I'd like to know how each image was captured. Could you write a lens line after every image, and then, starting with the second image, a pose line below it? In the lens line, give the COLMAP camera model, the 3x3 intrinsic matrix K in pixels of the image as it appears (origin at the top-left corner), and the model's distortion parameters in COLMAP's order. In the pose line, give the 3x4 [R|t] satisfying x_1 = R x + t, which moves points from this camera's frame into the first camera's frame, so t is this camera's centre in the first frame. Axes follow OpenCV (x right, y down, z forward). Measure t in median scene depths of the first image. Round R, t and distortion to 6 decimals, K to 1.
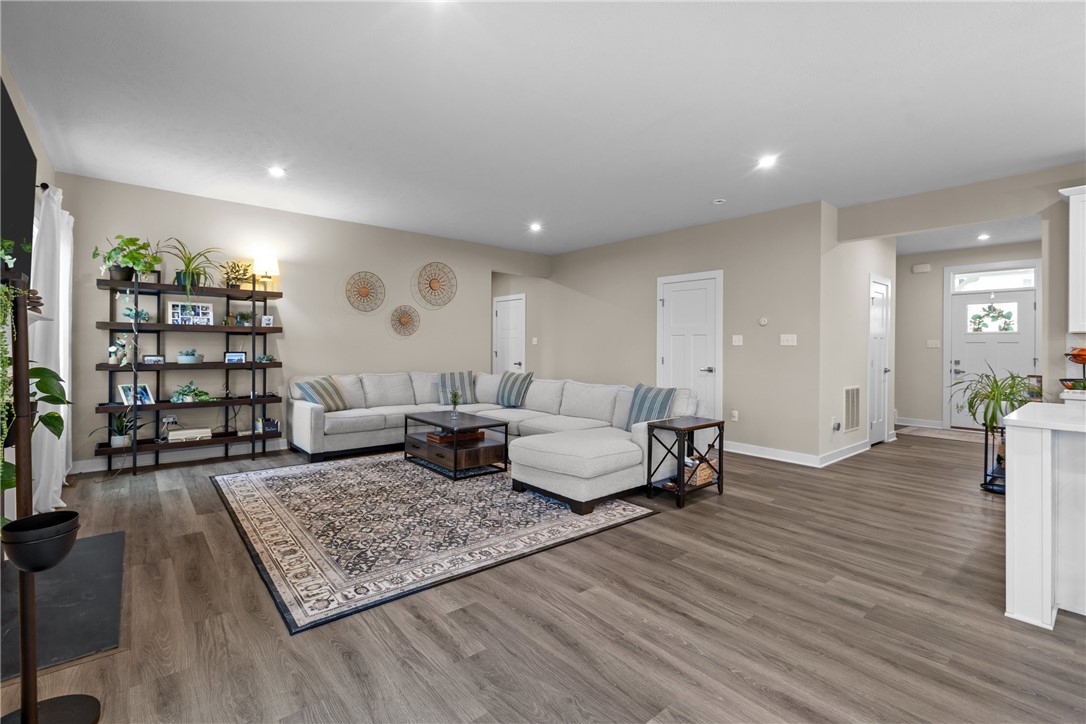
lens RADIAL K [[489.8, 0, 541.7], [0, 489.8, 346.5], [0, 0, 1]] dist [0.000192, 0.000002]
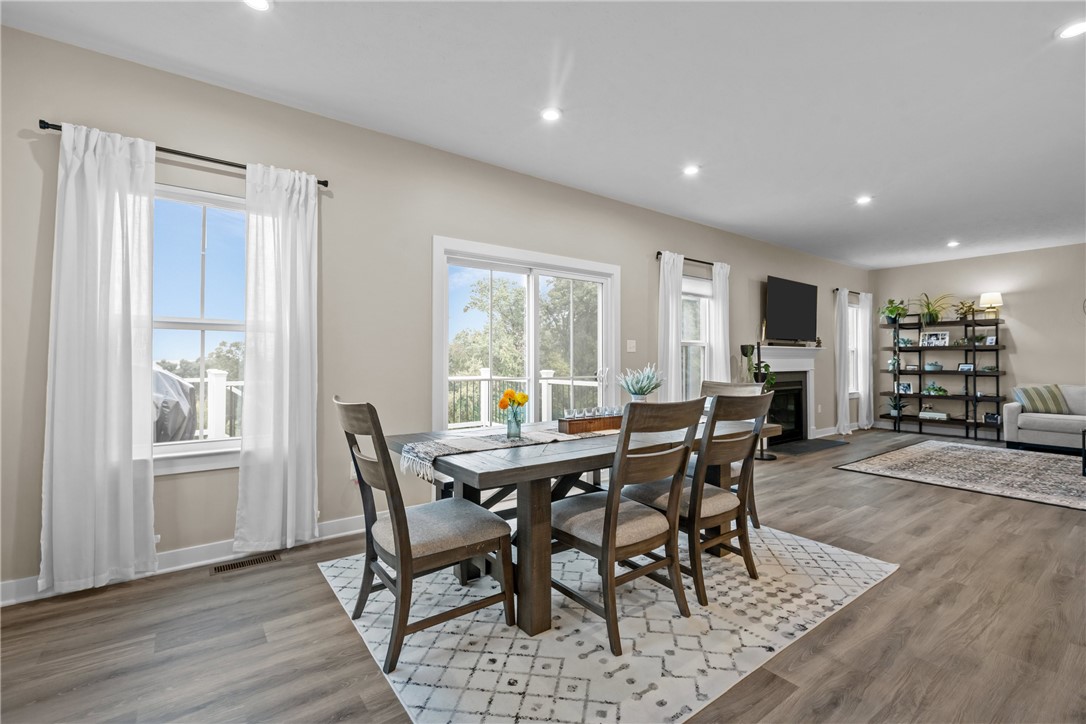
lens RADIAL K [[483.9, 0, 546.8], [0, 483.9, 354.3], [0, 0, 1]] dist [0.000653, -0.000347]
pose [[-0.053096, -0.021875, -0.998350, 0.976531], [-0.000618, 0.999761, -0.021873, 0.018049], [0.998589, -0.000545, -0.053097, -0.171936]]
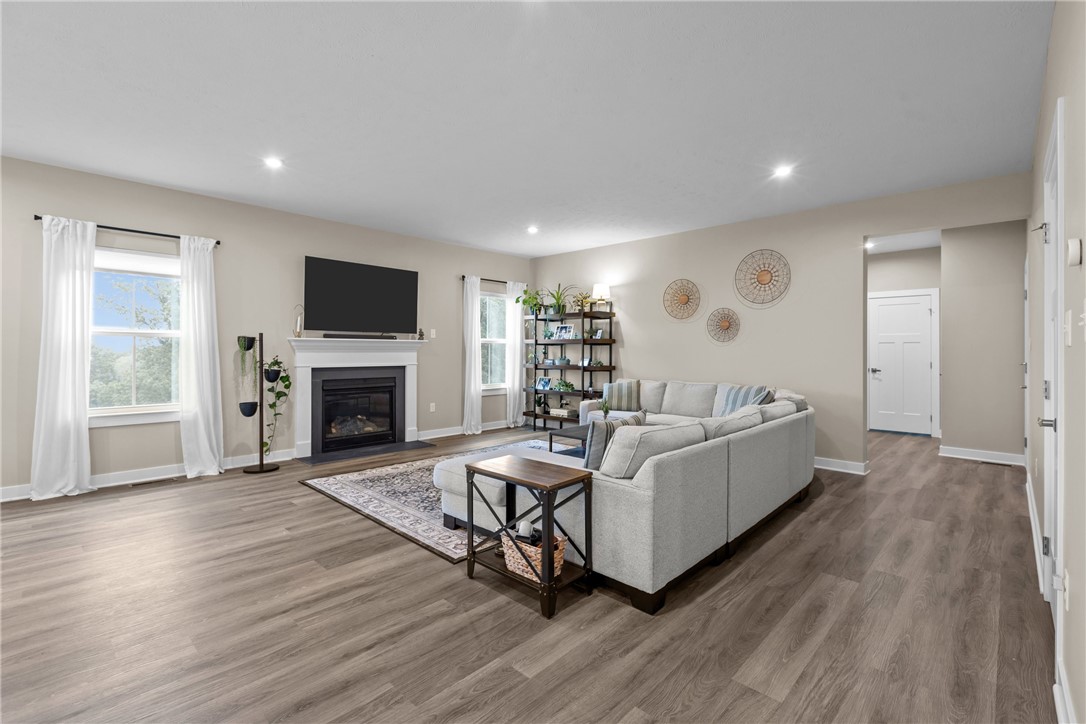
lens RADIAL K [[487.5, 0, 550.3], [0, 487.5, 354.8], [0, 0, 1]] dist [-0.000559, -0.000254]
pose [[0.118011, -0.000543, -0.993012, 0.826880], [-0.002669, 0.999996, -0.000864, 0.004535], [0.993009, 0.002753, 0.118009, 0.849390]]
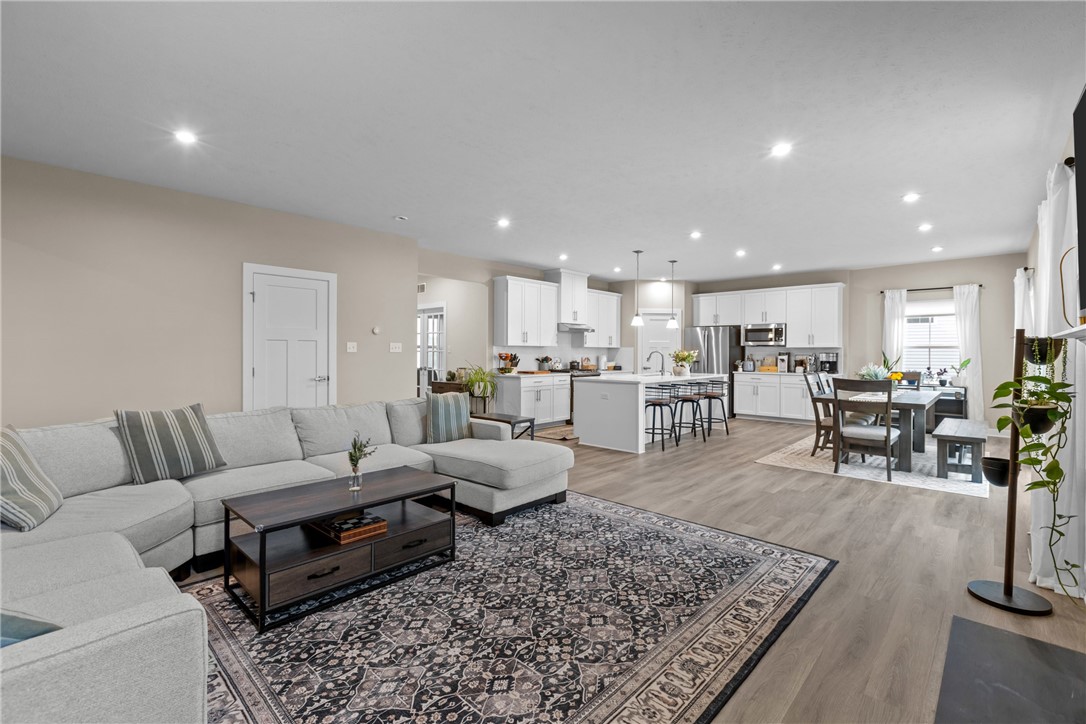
lens RADIAL K [[483.9, 0, 546.8], [0, 483.9, 354.3], [0, 0, 1]] dist [0.000653, -0.000347]
pose [[-0.127543, -0.015140, 0.991717, -0.824669], [-0.006310, 0.999876, 0.014453, -0.019733], [-0.991813, -0.004414, -0.127623, 0.927978]]
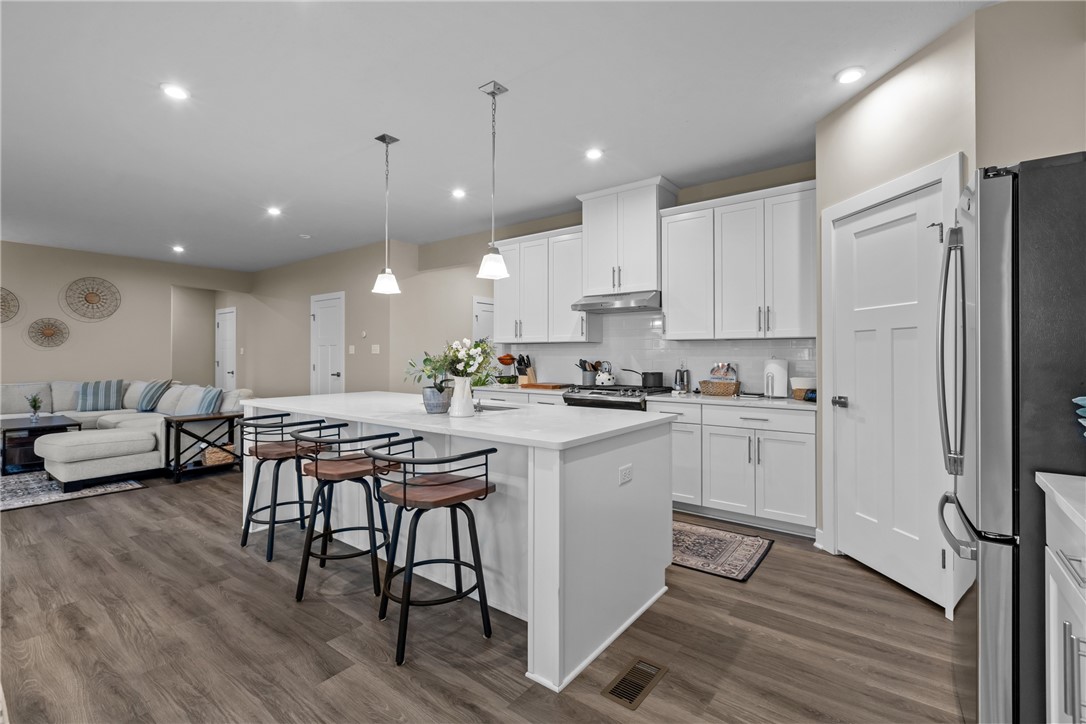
lens RADIAL K [[483.9, 0, 546.8], [0, 483.9, 354.3], [0, 0, 1]] dist [0.000653, -0.000347]
pose [[0.975753, -0.006920, 0.218765, 0.776473], [0.007594, 0.999969, -0.002237, 0.006126], [-0.218743, 0.003844, 0.975775, -0.349803]]
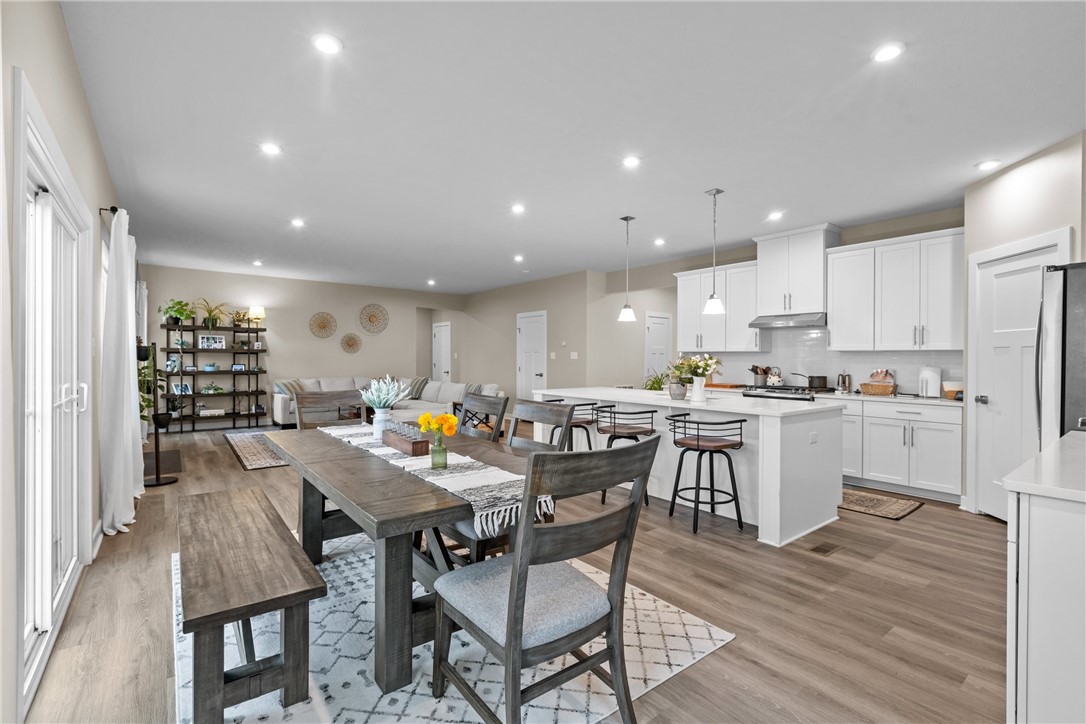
lens RADIAL K [[485.2, 0, 543.0], [0, 485.2, 362.0], [0, 0, 1]] dist [-0.000766, -0.000853]
pose [[0.999300, -0.003697, -0.037226, 0.543988], [0.003982, 0.999963, 0.007603, -0.006193], [0.037196, -0.007746, 0.999278, -0.705353]]
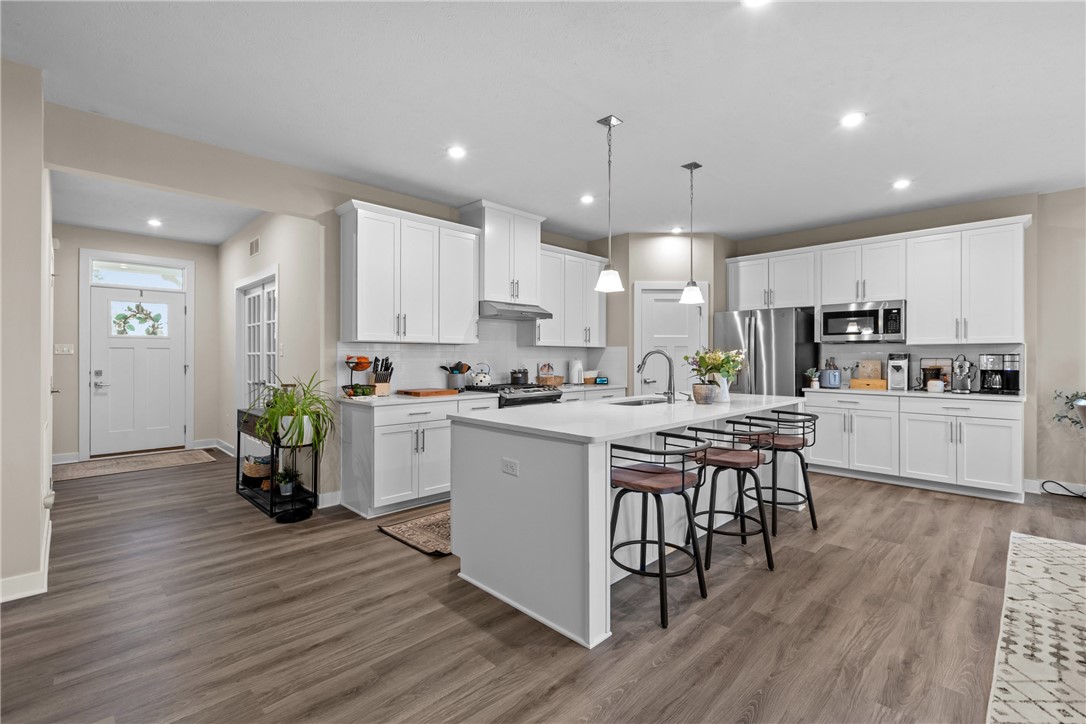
lens RADIAL K [[483.9, 0, 546.8], [0, 483.9, 354.3], [0, 0, 1]] dist [0.000653, -0.000347]
pose [[-0.083405, -0.004876, 0.996504, 0.021837], [-0.003333, 0.999984, 0.004614, -0.006035], [-0.996510, -0.002937, -0.083420, 0.580702]]
